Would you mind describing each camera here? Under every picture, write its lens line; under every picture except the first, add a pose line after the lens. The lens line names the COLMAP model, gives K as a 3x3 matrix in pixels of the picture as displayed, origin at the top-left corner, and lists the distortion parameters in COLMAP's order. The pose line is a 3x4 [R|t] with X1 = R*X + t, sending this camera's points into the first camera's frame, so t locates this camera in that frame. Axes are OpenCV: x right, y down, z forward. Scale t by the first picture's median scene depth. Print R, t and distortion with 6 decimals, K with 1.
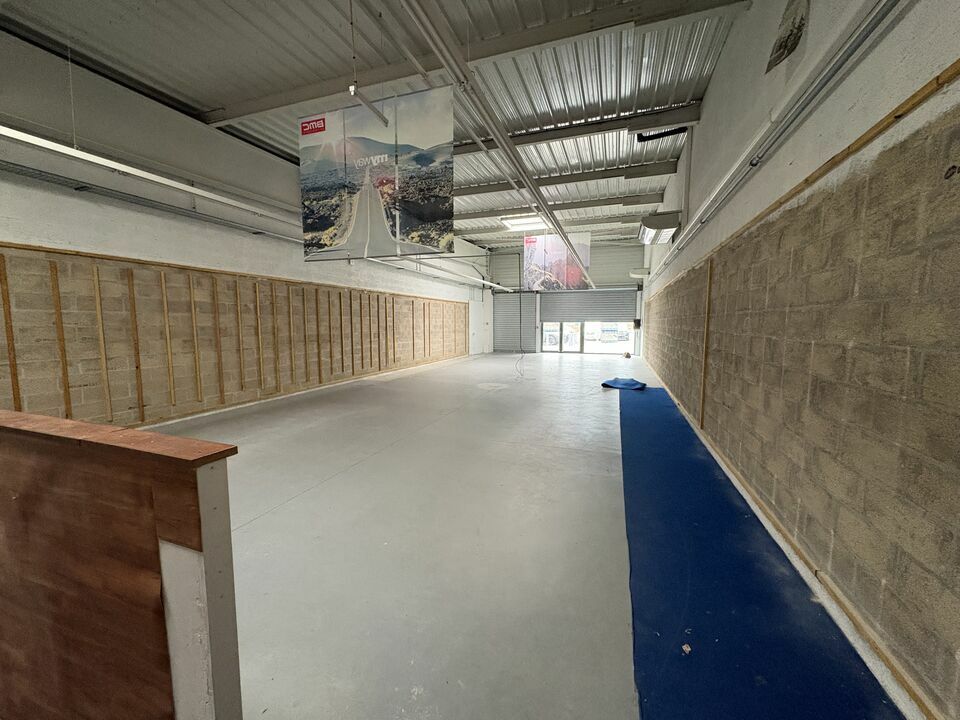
lens RADIAL K [[380.2, 0, 480.0], [0, 380.2, 360.0], [0, 0, 1]] dist [0.000037, -0.000171]
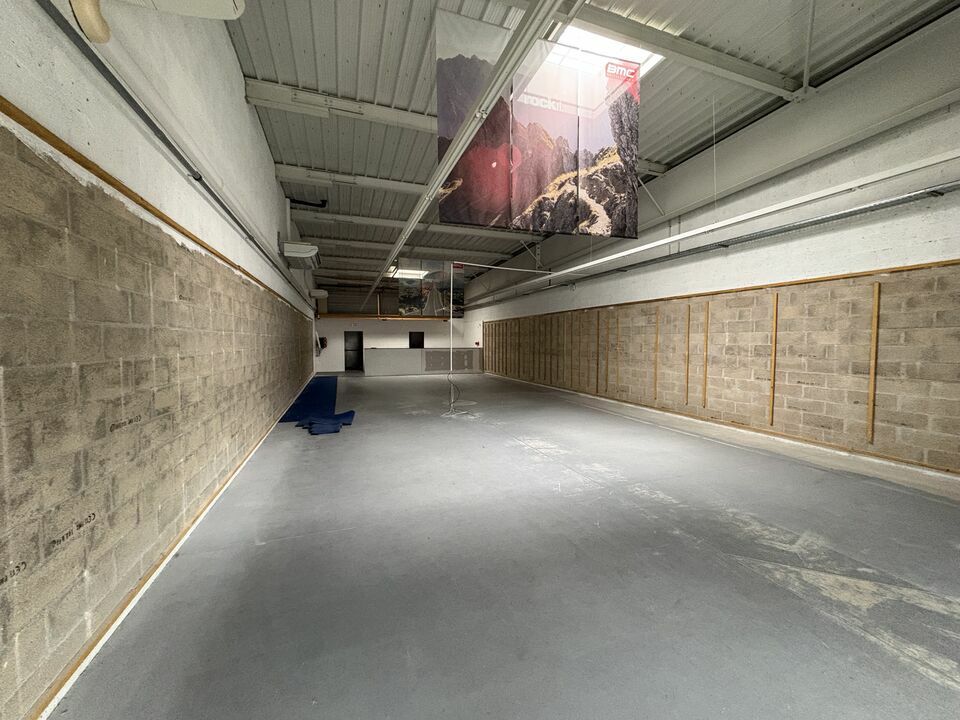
lens RADIAL K [[380.2, 0, 480.0], [0, 380.2, 360.0], [0, 0, 1]] dist [0.000037, -0.000171]
pose [[-0.766696, 0.042464, -0.640604, 1.079882], [-0.055255, 0.989743, 0.131739, -0.315450], [0.639628, 0.136400, -0.756486, 3.031044]]
